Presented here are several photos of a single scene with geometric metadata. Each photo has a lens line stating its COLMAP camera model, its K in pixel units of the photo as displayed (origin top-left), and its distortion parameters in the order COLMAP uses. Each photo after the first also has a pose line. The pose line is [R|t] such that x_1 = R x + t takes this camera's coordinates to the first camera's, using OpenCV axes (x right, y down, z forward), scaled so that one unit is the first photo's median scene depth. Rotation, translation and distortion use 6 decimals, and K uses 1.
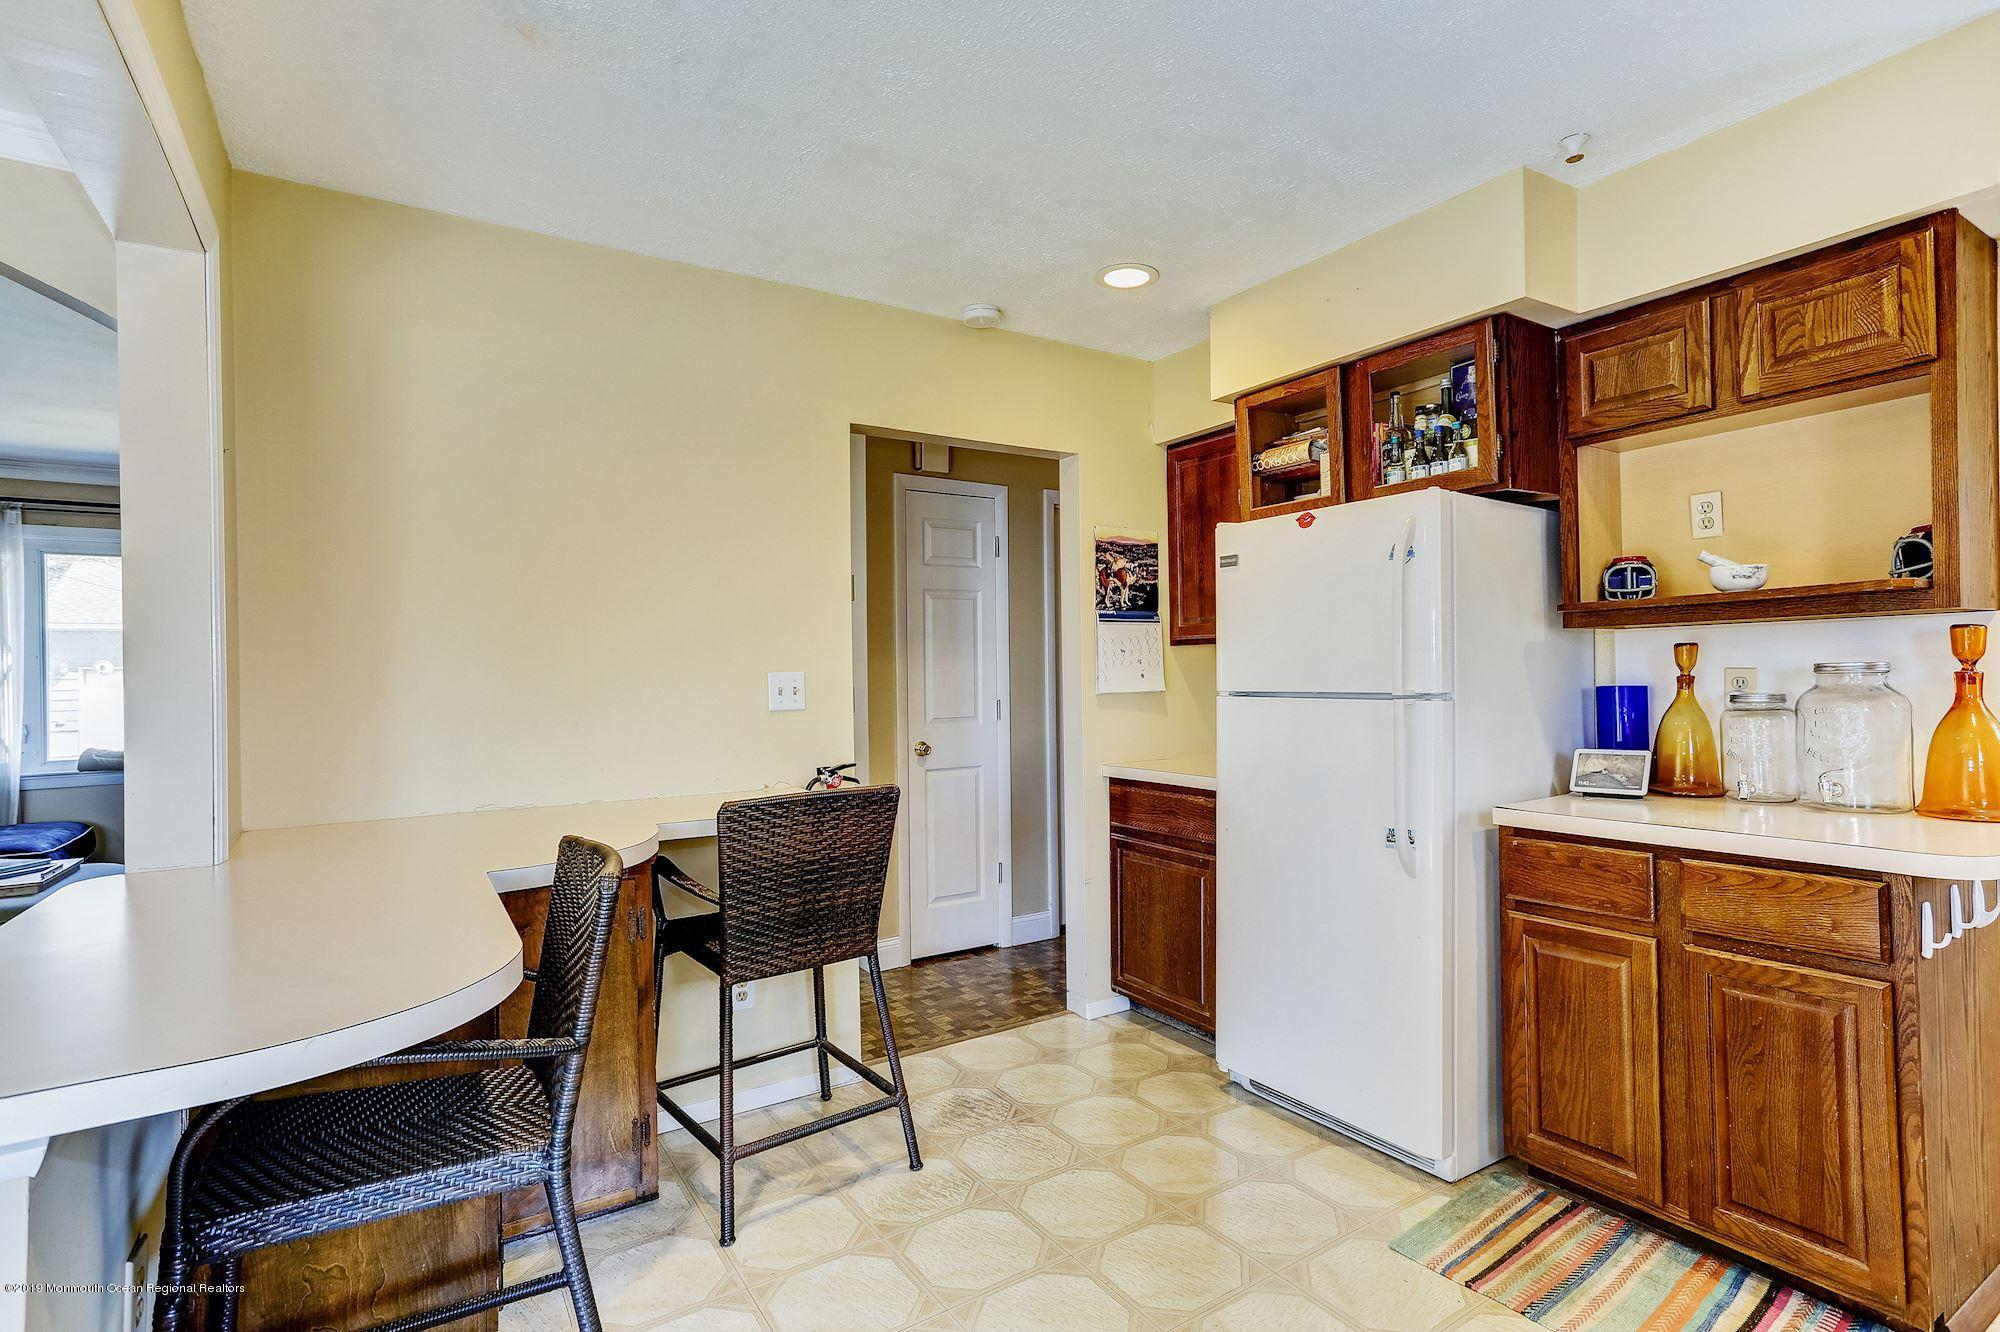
lens RADIAL K [[971.3, 0, 1092.0], [0, 971.3, 669.2], [0, 0, 1]] dist [-0.045023, 0.045717]
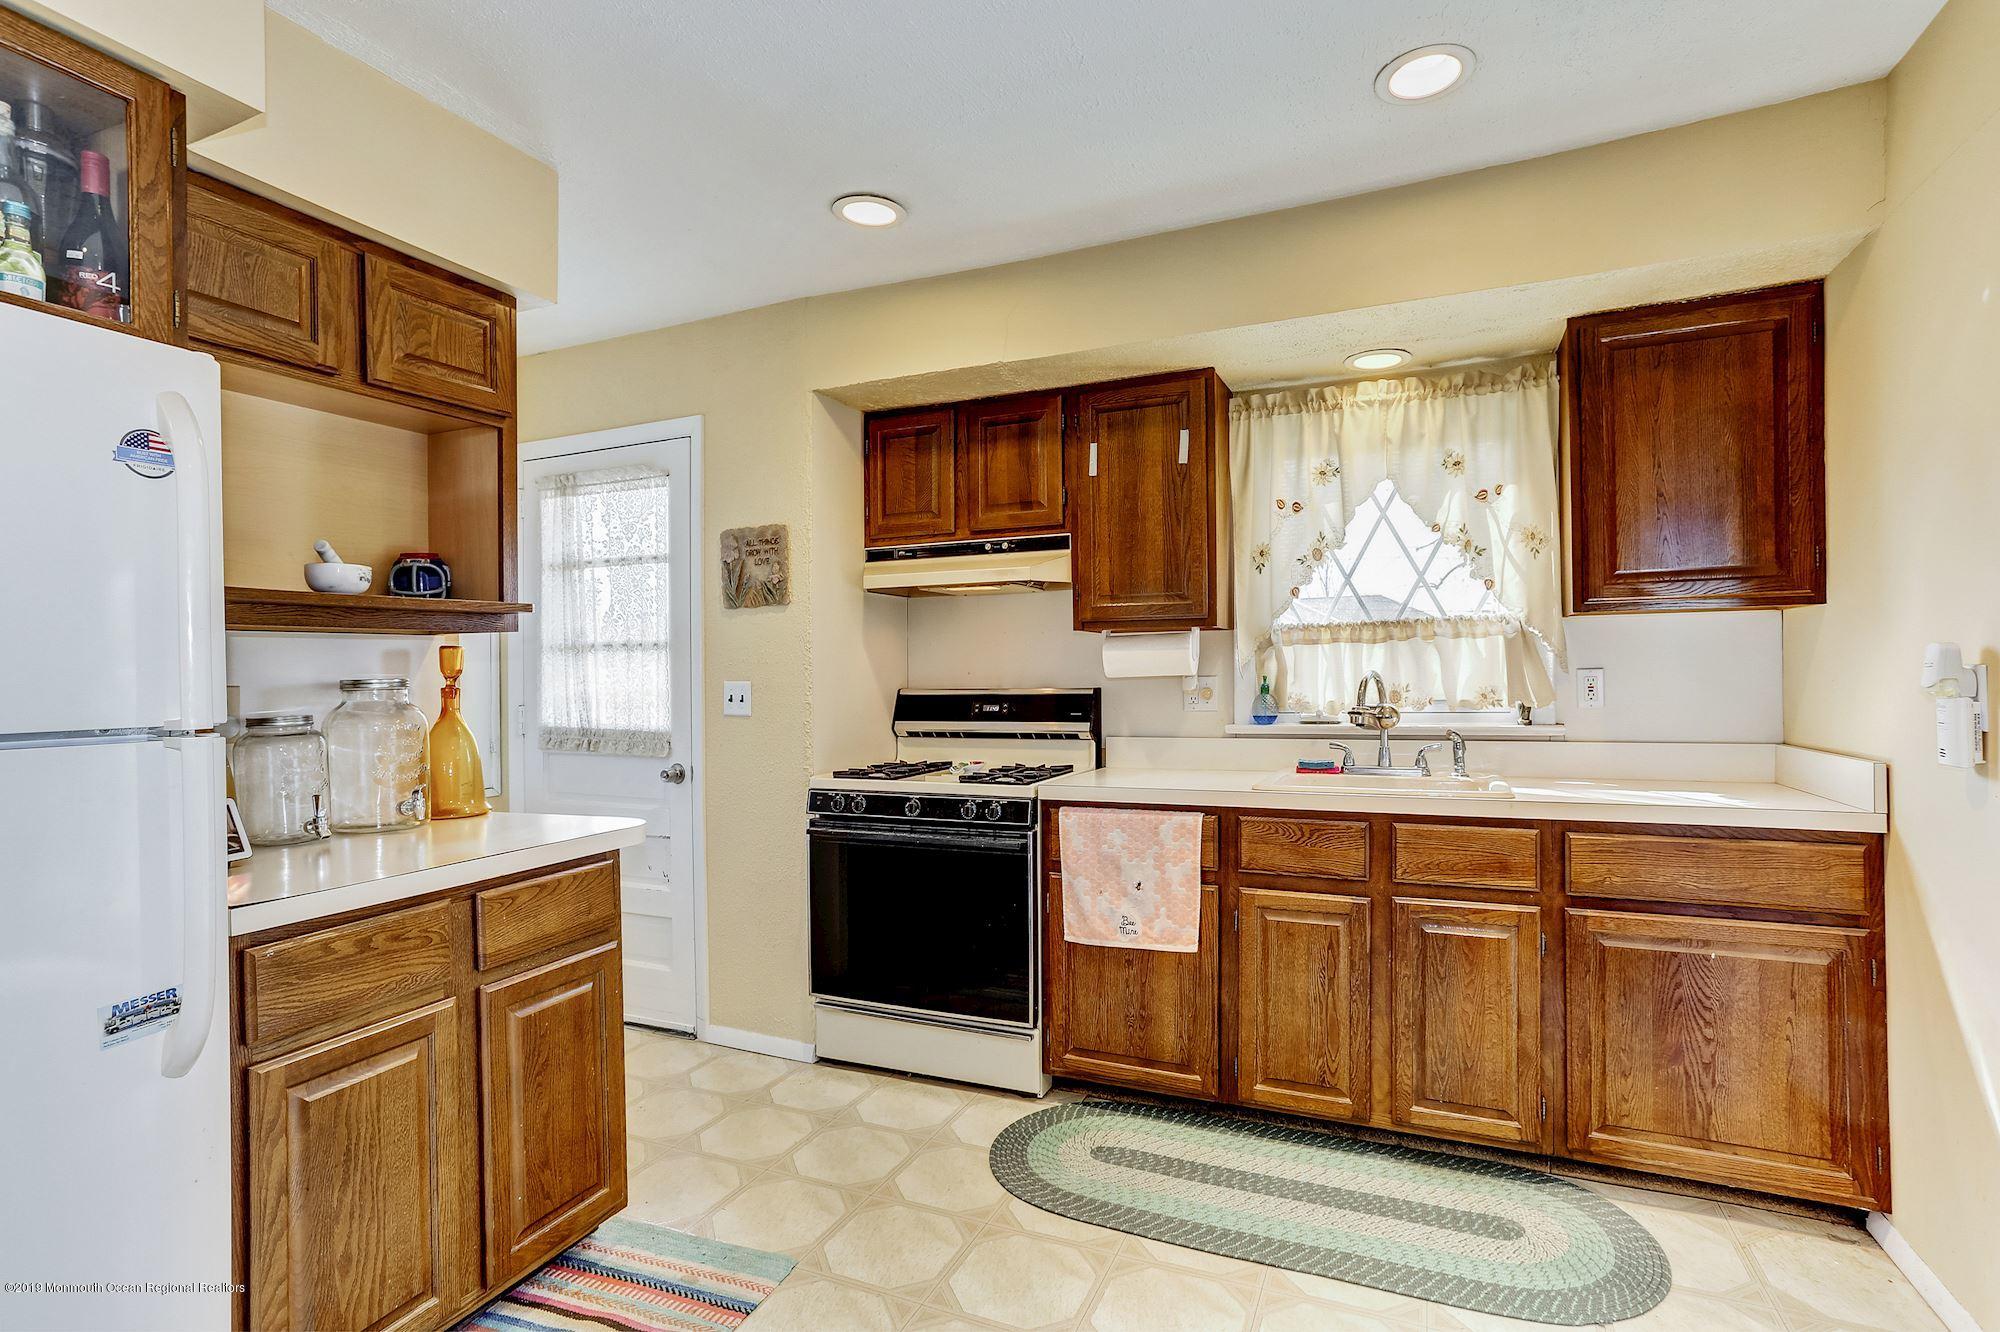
lens RADIAL K [[971.3, 0, 1092.0], [0, 971.3, 669.2], [0, 0, 1]] dist [-0.045023, 0.045717]
pose [[-0.569597, 0.025084, 0.821542, -0.360190], [0.019663, 0.999664, -0.016889, 0.011767], [-0.821689, 0.006534, -0.569899, 0.821080]]
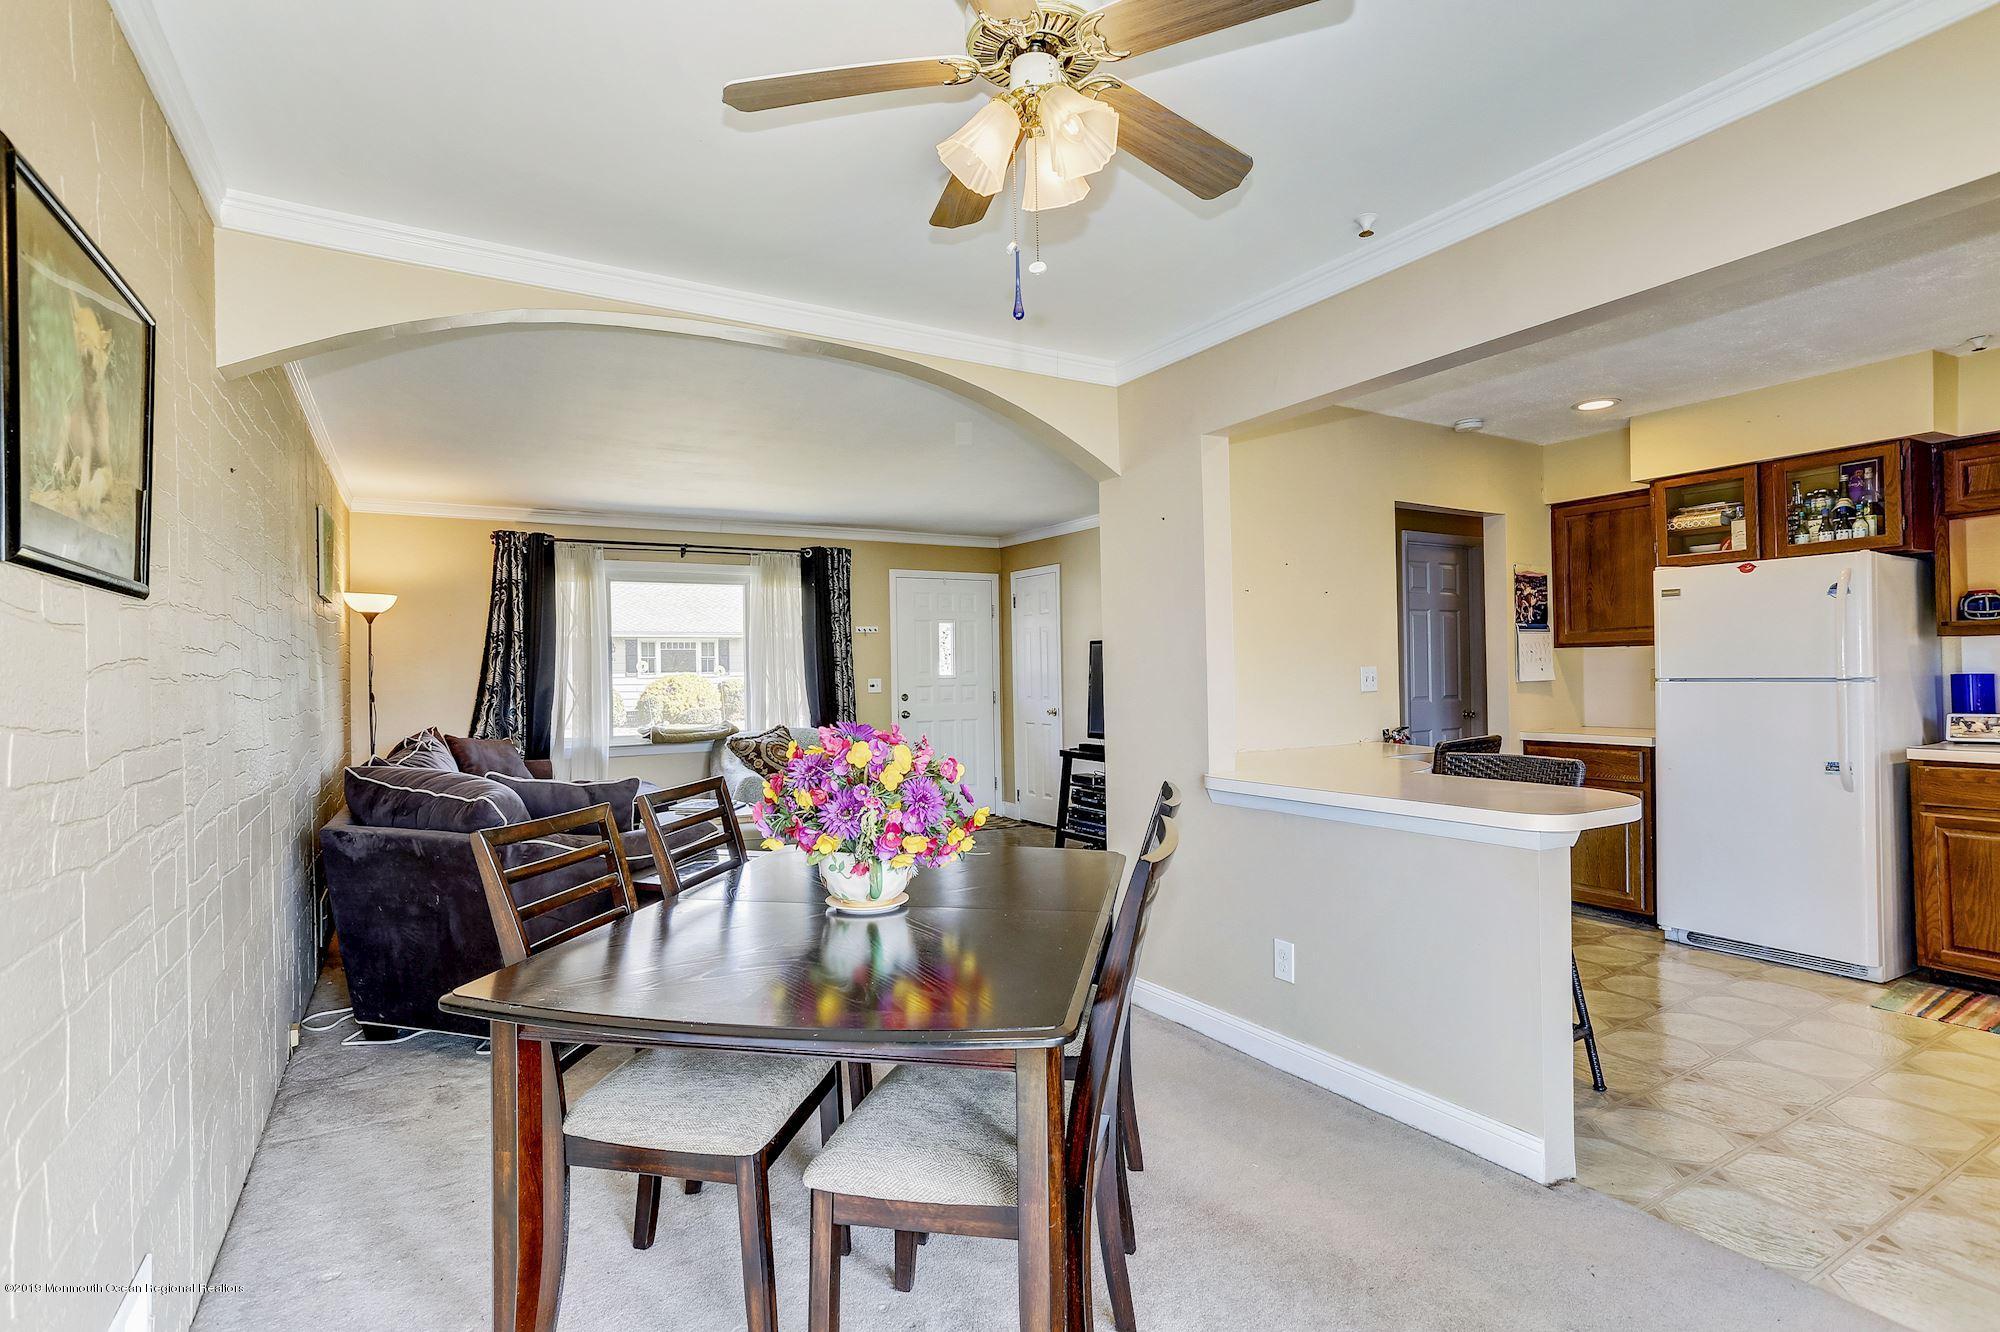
lens RADIAL K [[1018.9, 0, 944.2], [0, 1018.9, 672.4], [0, 0, 1]] dist [-0.047273, 0.032194]
pose [[0.998191, -0.001186, -0.060111, -0.992396], [0.001209, 0.999999, 0.000351, 0.012576], [0.060111, -0.000423, 0.998192, -0.699326]]
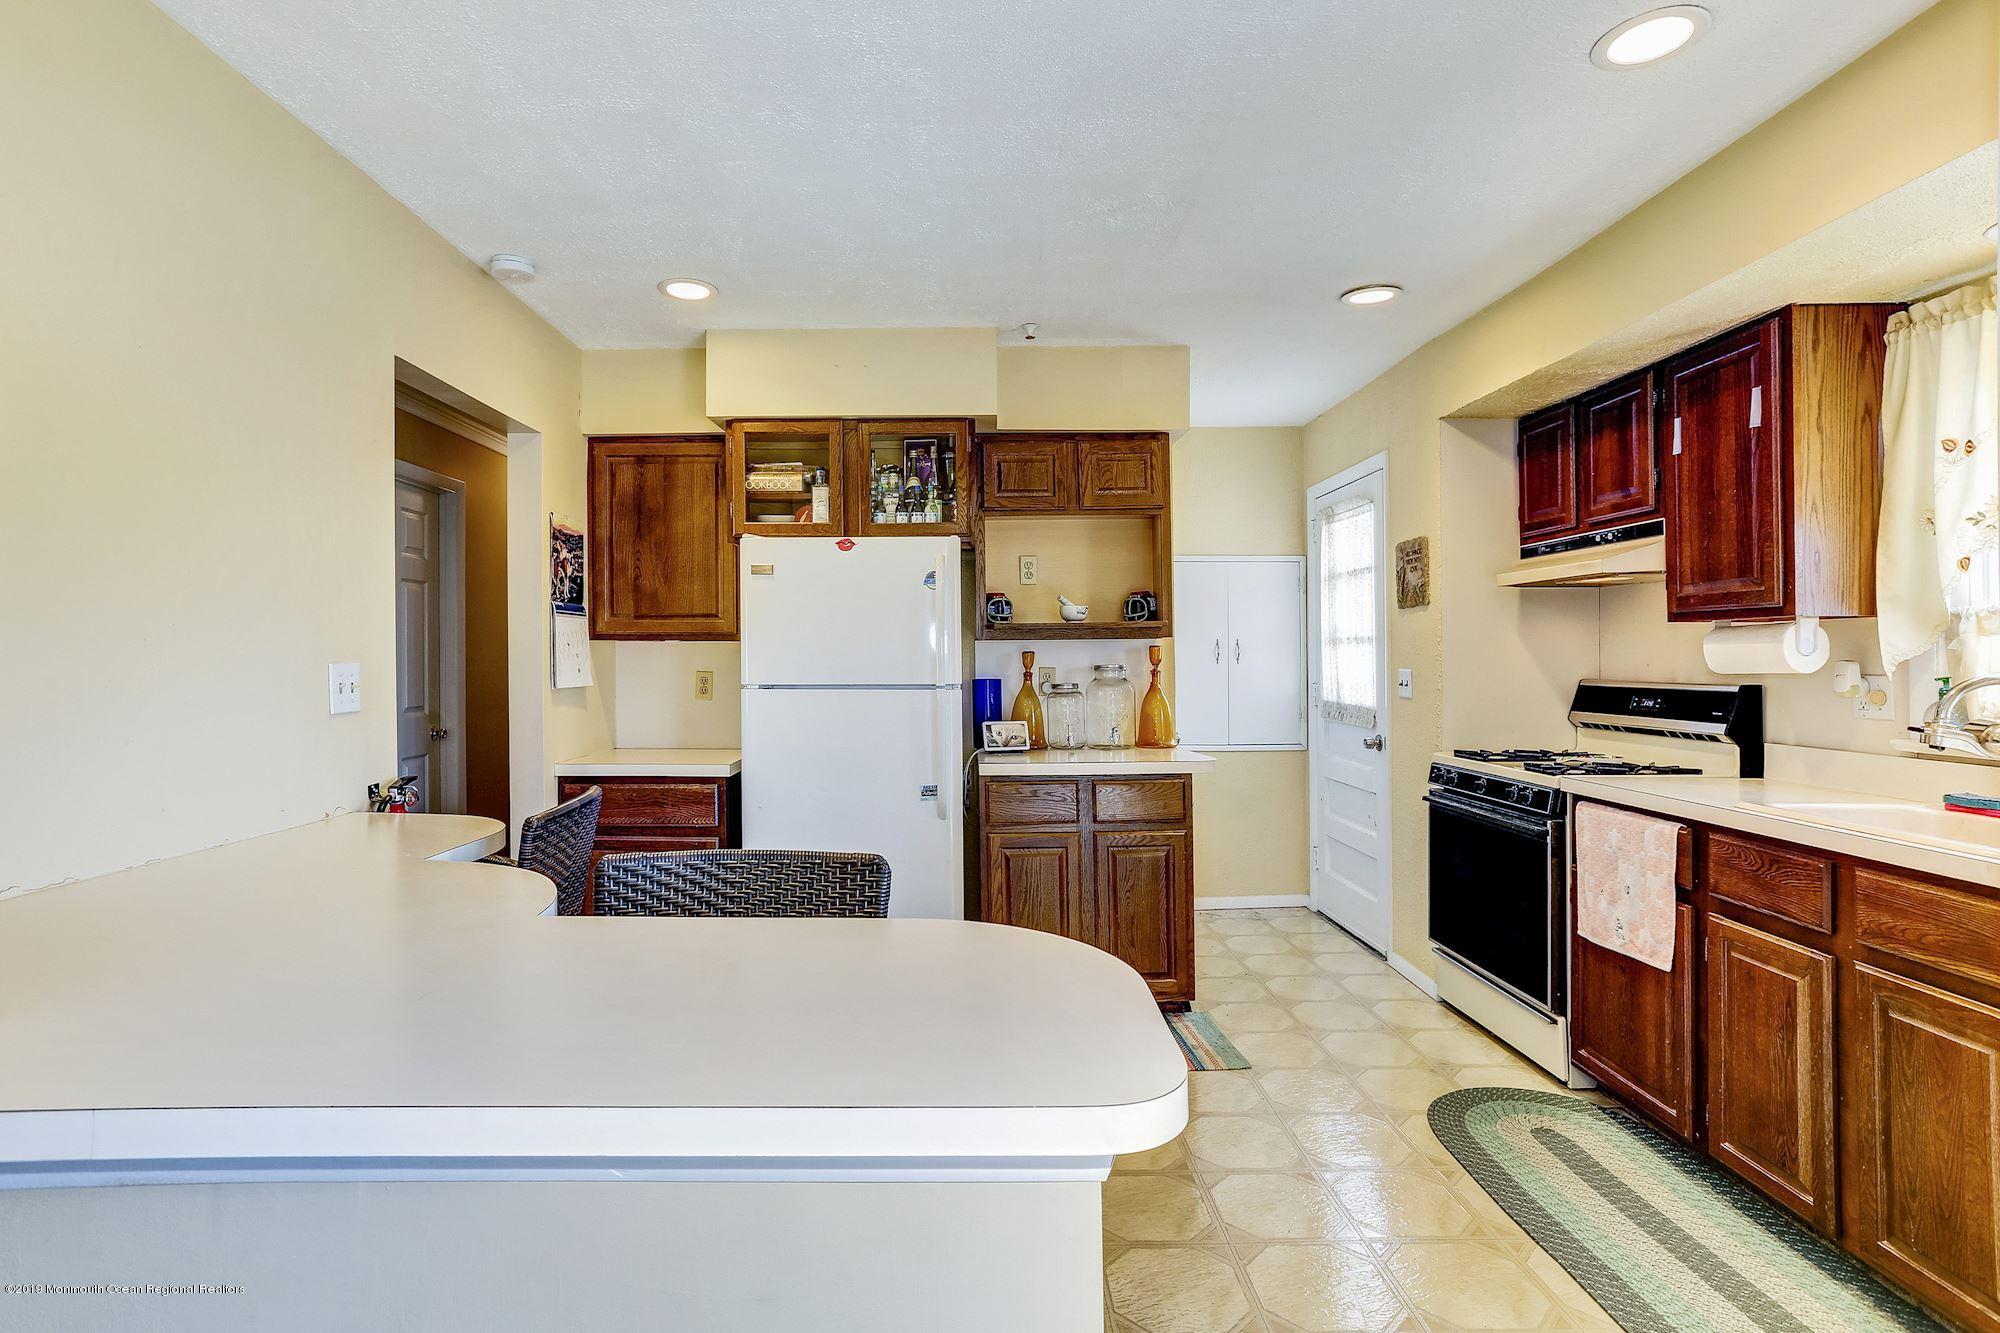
lens RADIAL K [[1017.2, 0, 929.3], [0, 1017.2, 648.7], [0, 0, 1]] dist [-0.047846, 0.028488]
pose [[0.563624, 0.022499, 0.825725, -0.799546], [-0.008325, 0.999733, -0.021557, 0.005405], [-0.825990, 0.005276, 0.563661, 0.188900]]
